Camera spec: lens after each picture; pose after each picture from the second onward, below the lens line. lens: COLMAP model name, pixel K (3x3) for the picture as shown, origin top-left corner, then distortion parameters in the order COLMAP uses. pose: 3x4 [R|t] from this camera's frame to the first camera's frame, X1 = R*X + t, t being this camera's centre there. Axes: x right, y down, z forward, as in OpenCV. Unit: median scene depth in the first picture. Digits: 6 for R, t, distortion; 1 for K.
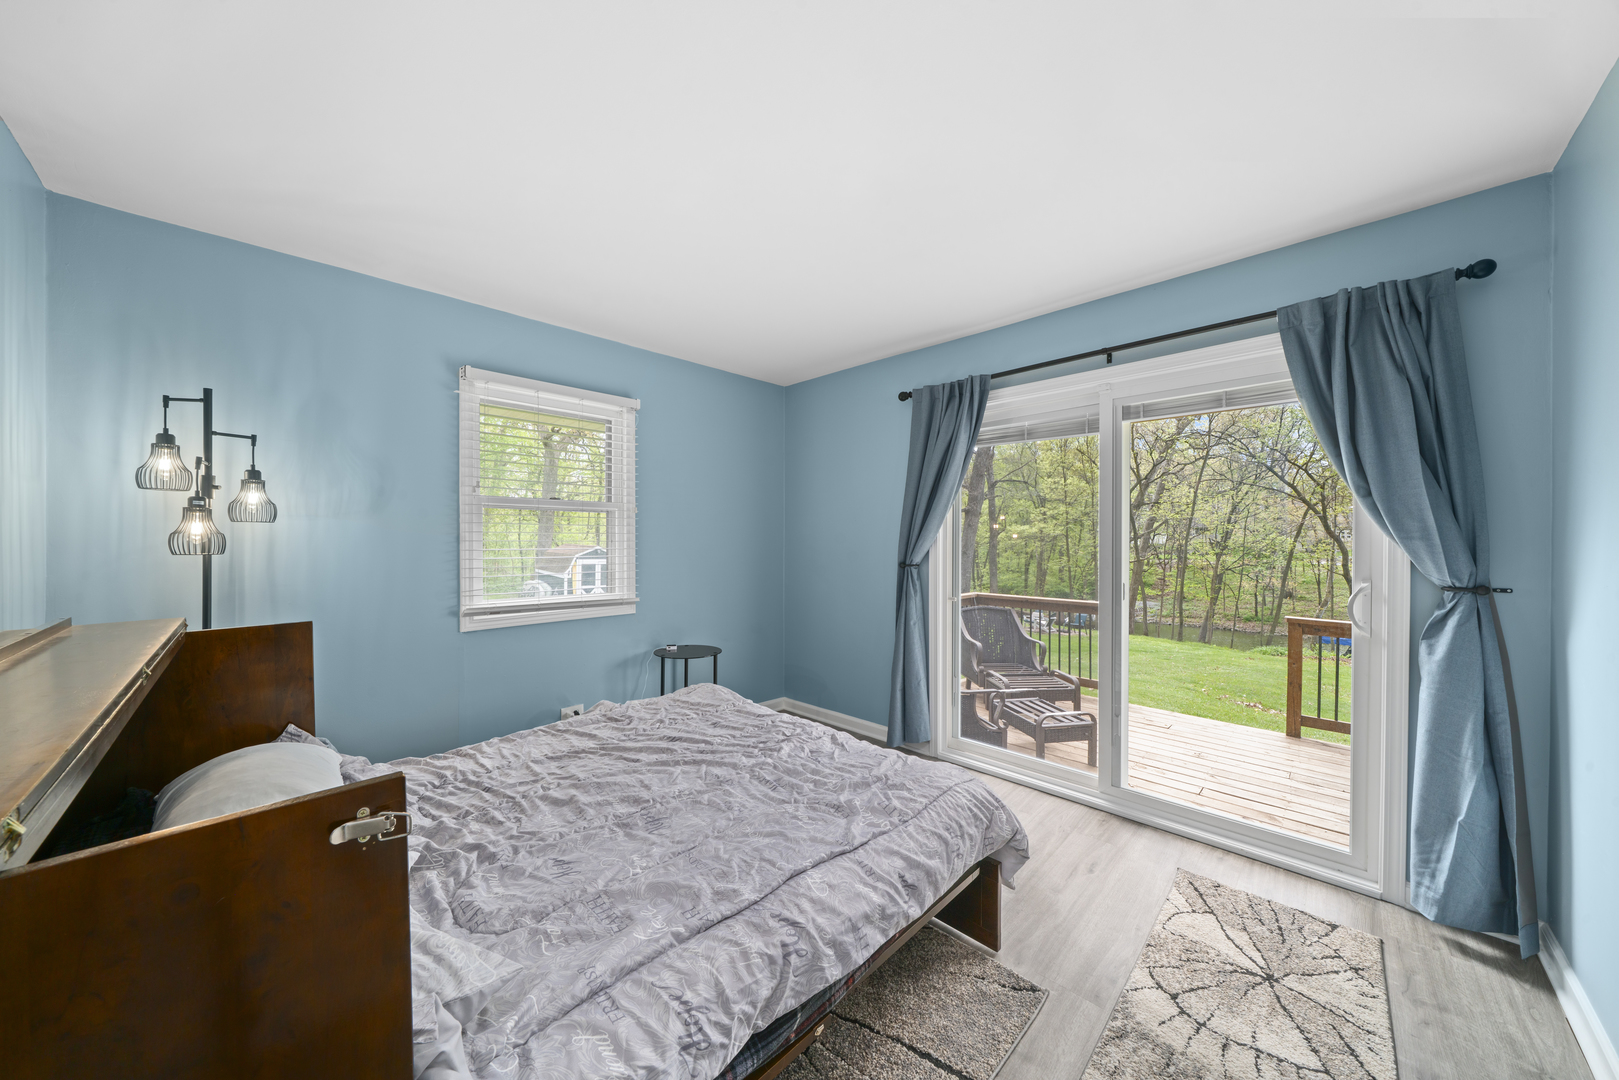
lens RADIAL K [[548.4, 0, 810.0], [0, 548.4, 543.3], [0, 0, 1]] dist [-0.006193, 0.000338]
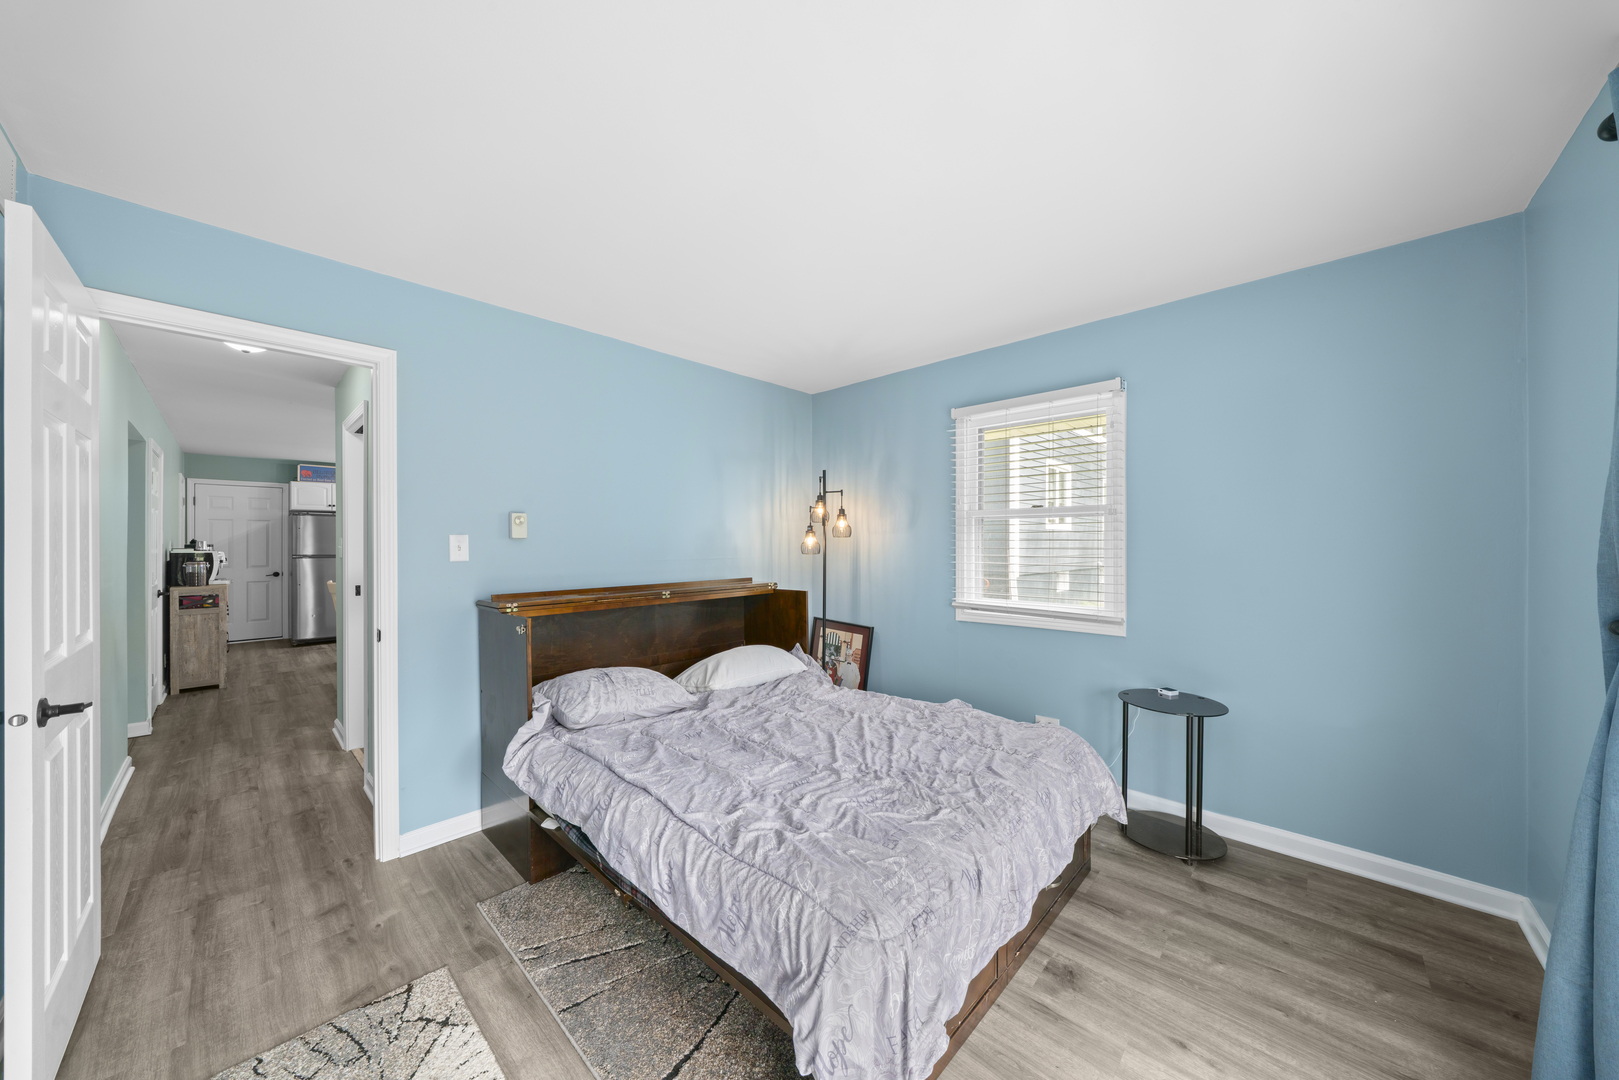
lens RADIAL K [[548.4, 0, 803.3], [0, 548.4, 549.7], [0, 0, 1]] dist [-0.006193, 0.000338]
pose [[0.014383, 0.006783, -0.999874, 0.835272], [-0.007425, 0.999950, 0.006676, -0.008337], [0.999869, 0.007328, 0.014432, 0.844785]]
